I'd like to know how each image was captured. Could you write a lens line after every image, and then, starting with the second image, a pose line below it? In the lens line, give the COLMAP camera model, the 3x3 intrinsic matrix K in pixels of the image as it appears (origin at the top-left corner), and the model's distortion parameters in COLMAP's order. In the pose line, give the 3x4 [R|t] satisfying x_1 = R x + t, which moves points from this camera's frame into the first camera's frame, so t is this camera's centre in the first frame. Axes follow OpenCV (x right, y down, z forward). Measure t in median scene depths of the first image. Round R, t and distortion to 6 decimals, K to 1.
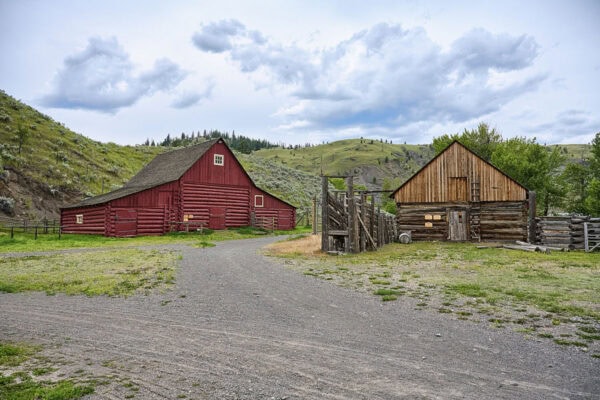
lens RADIAL K [[440.7, 0, 299.9], [0, 440.7, 197.9], [0, 0, 1]] dist [-0.007910, -0.004303]
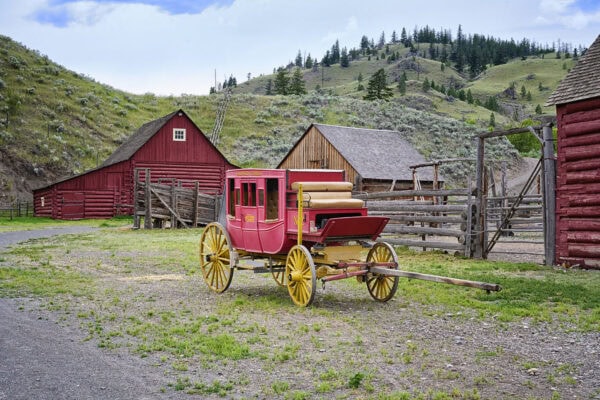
lens RADIAL K [[907.5, 0, 299.6], [0, 907.5, 200.1], [0, 0, 1]] dist [0.011002, 0.000000]
pose [[0.933556, 0.000803, -0.358430, 0.572299], [0.016206, 0.998880, 0.044446, -0.027009], [0.358064, -0.047301, 0.932498, -0.507723]]
